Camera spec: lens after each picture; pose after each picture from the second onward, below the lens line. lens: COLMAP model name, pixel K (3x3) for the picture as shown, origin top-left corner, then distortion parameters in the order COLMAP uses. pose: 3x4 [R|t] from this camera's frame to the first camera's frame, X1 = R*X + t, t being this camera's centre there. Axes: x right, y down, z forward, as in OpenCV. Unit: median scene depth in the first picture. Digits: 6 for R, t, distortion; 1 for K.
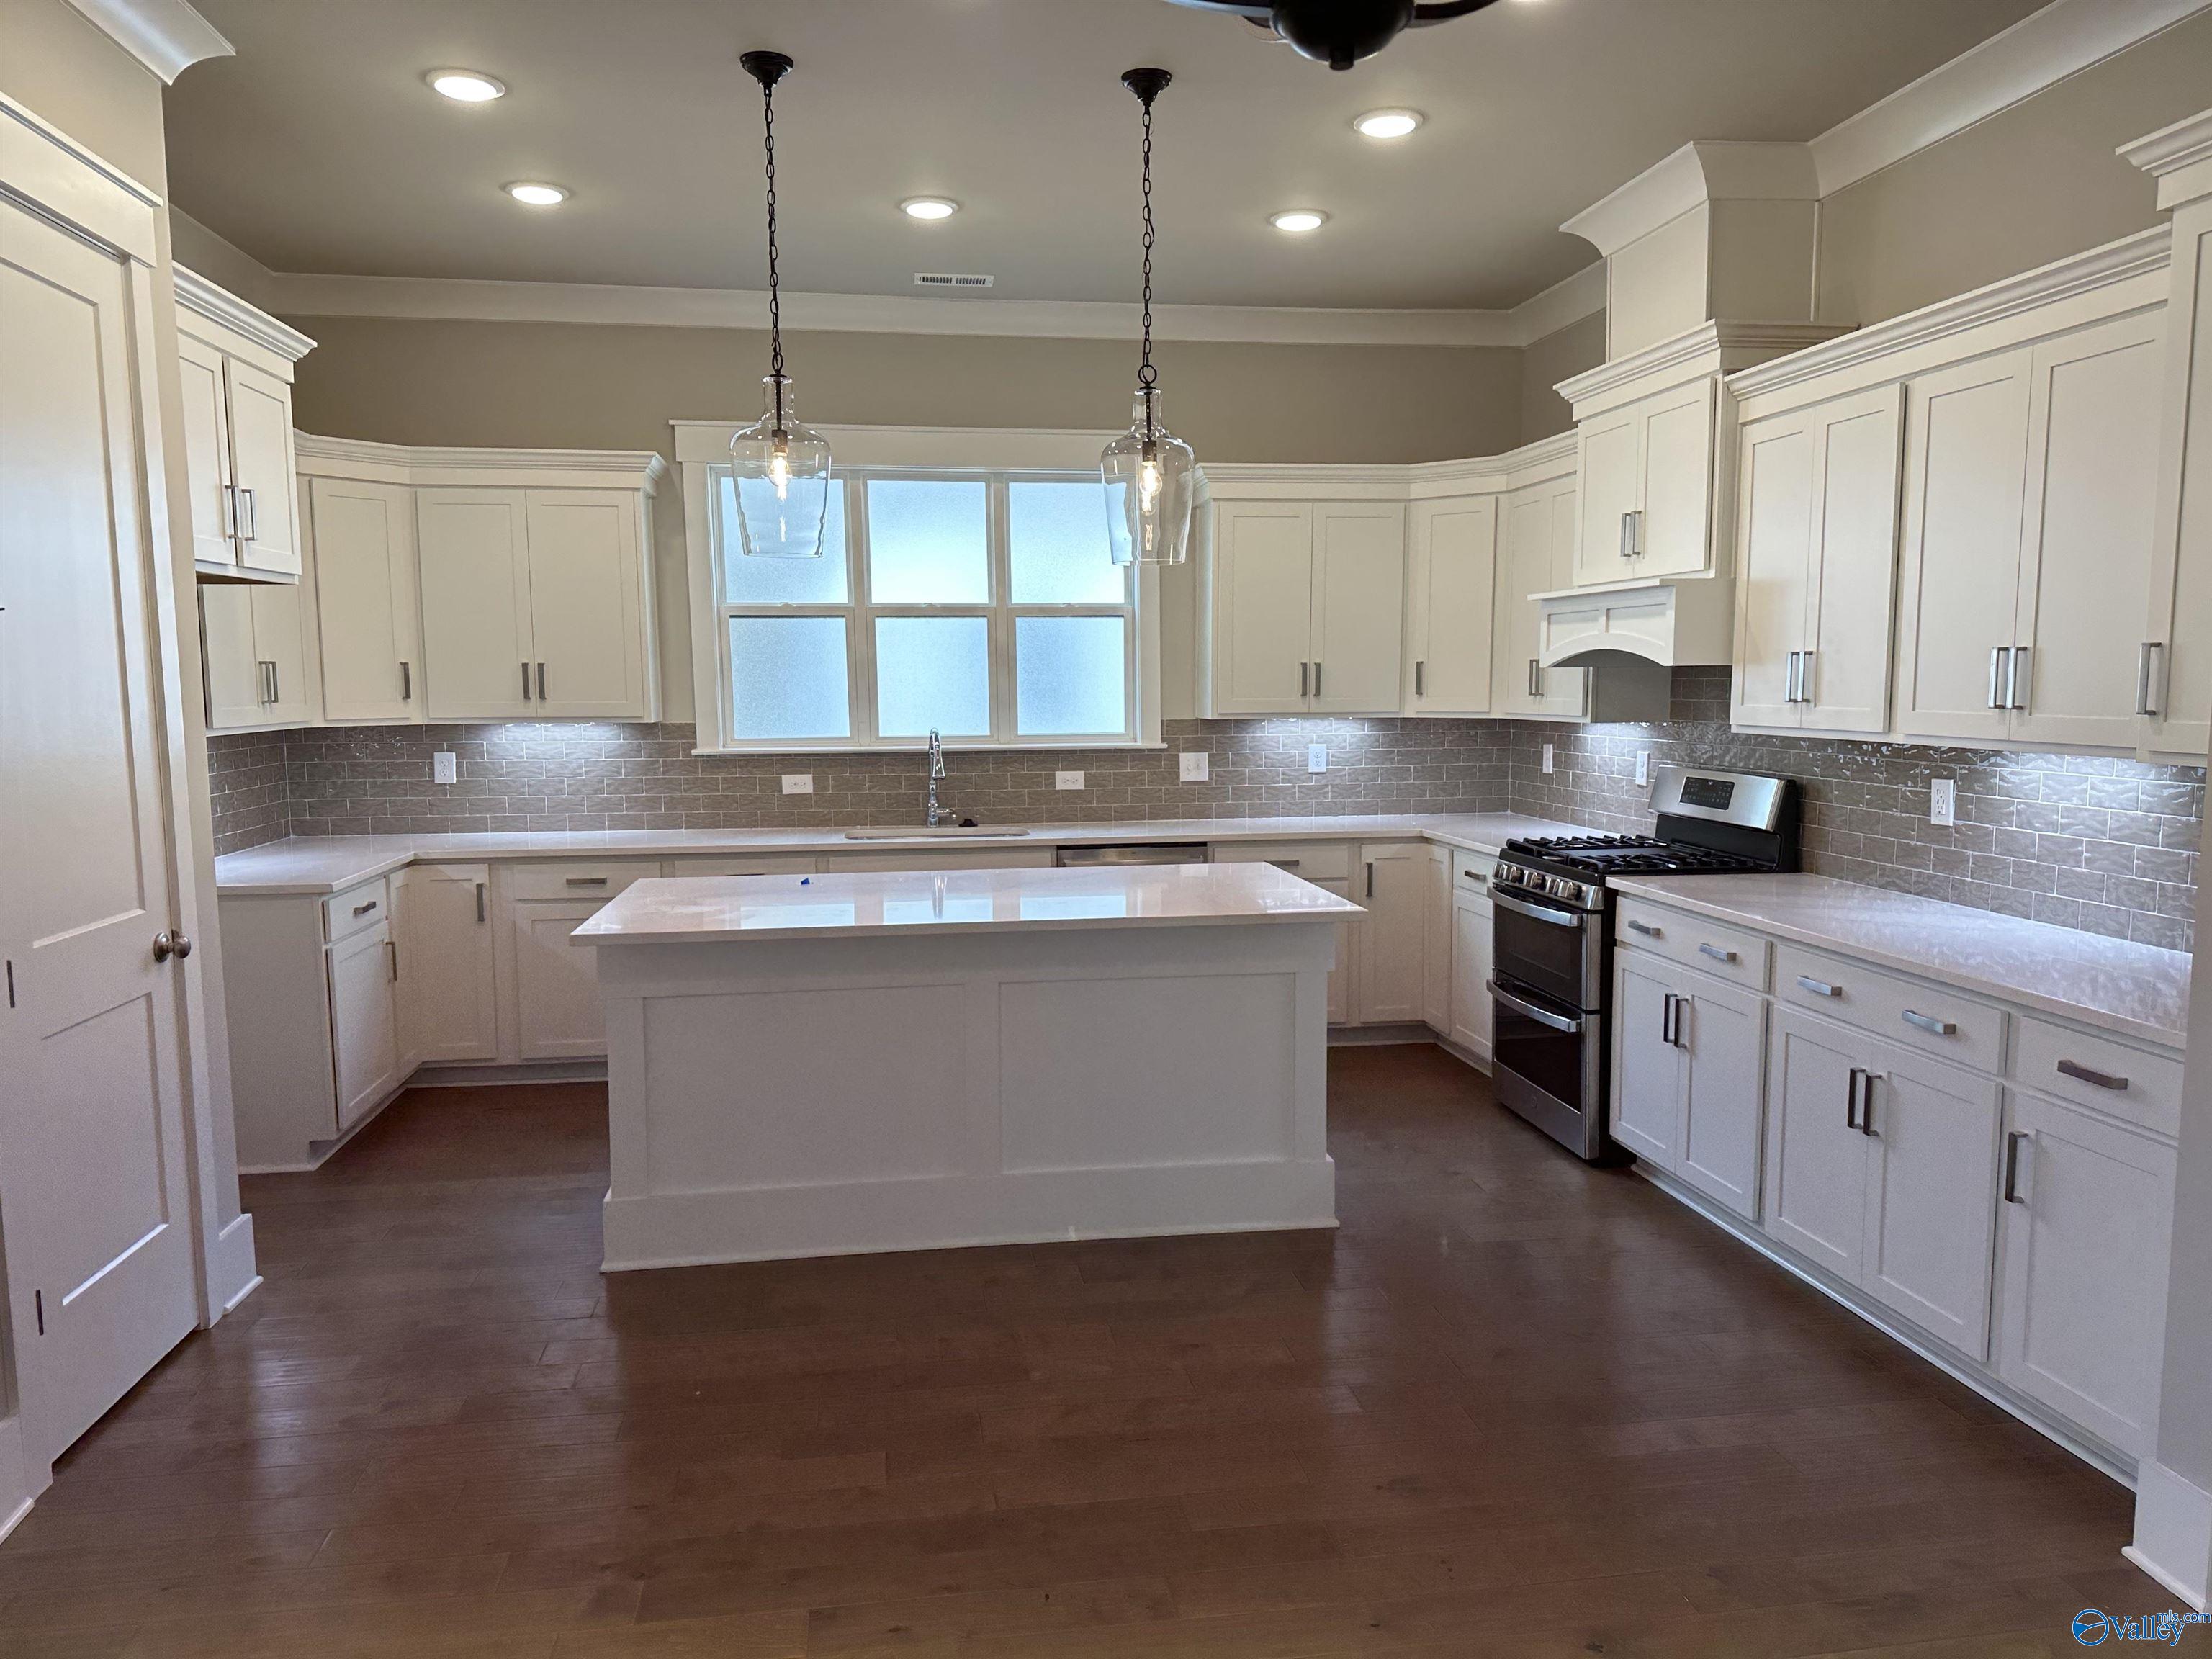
lens RADIAL K [[1543.3, 0, 1101.4], [0, 1543.3, 843.1], [0, 0, 1]] dist [-0.019894, 0.000659]
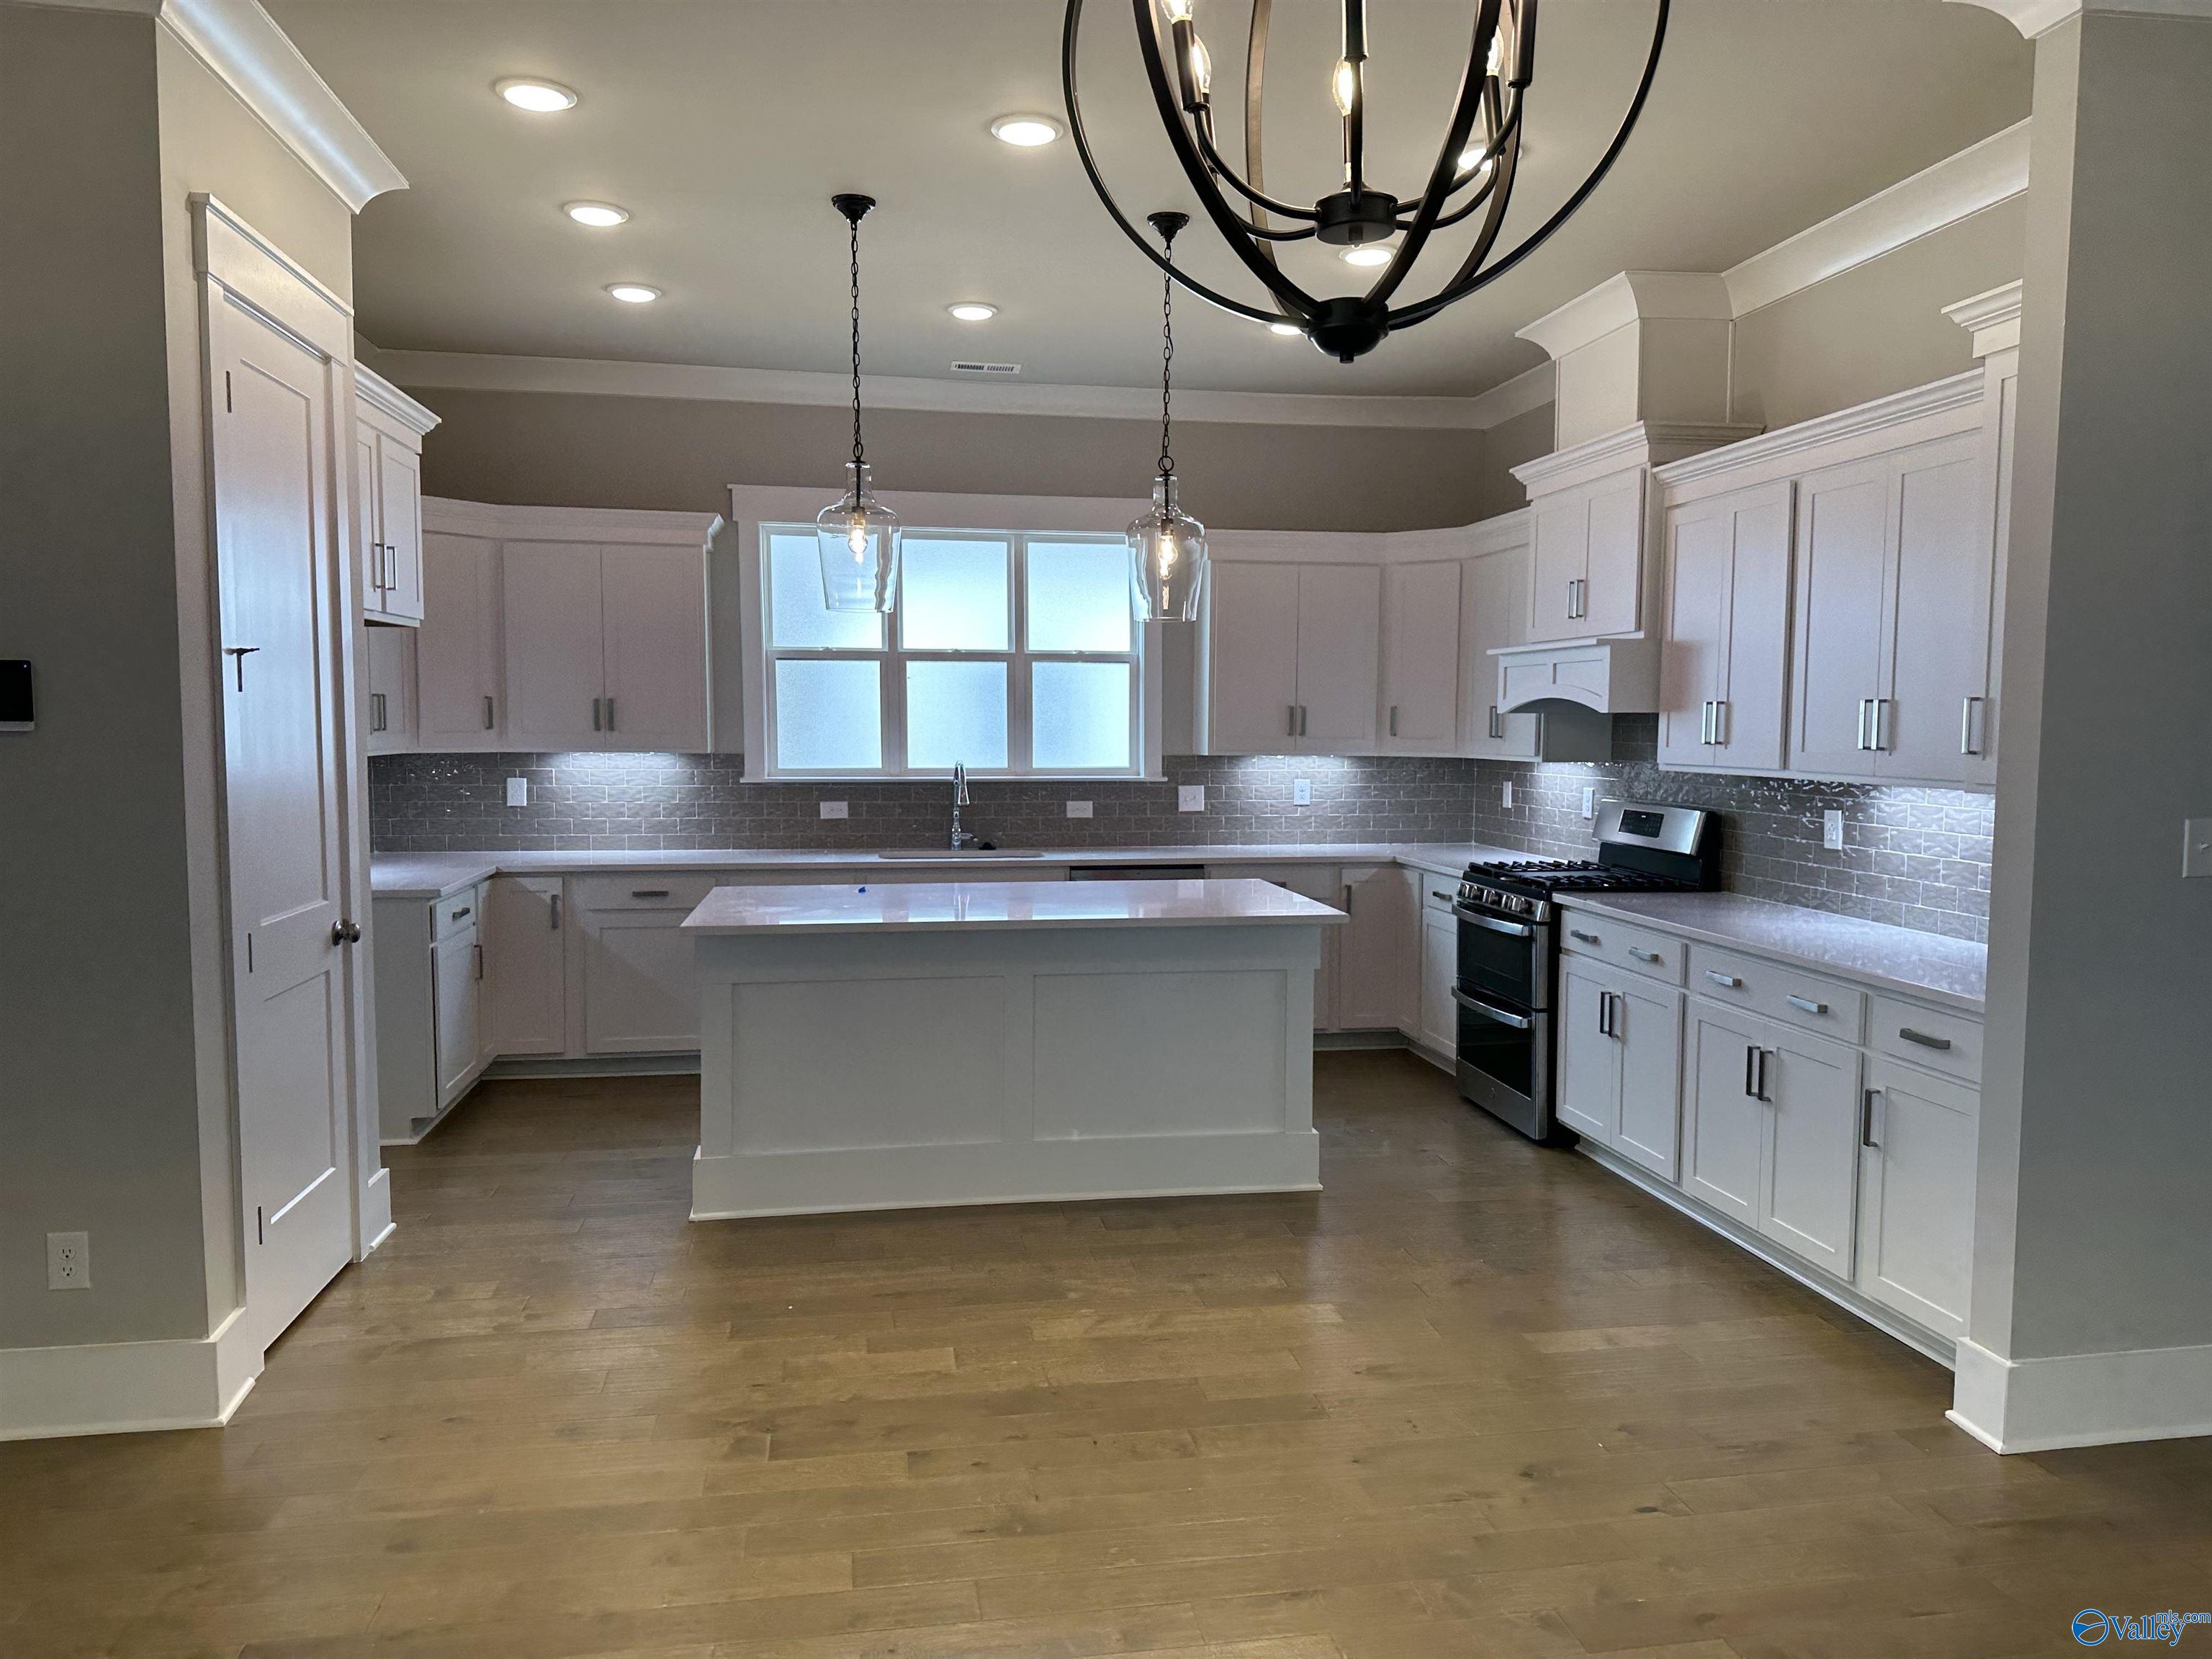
lens RADIAL K [[1543.3, 0, 1110.6], [0, 1543.3, 824.6], [0, 0, 1]] dist [-0.019894, 0.000659]
pose [[0.999715, 0.010420, 0.021472, -0.032243], [-0.009572, 0.999184, -0.039227, 0.019961], [-0.021863, 0.039010, 0.999000, -0.161860]]
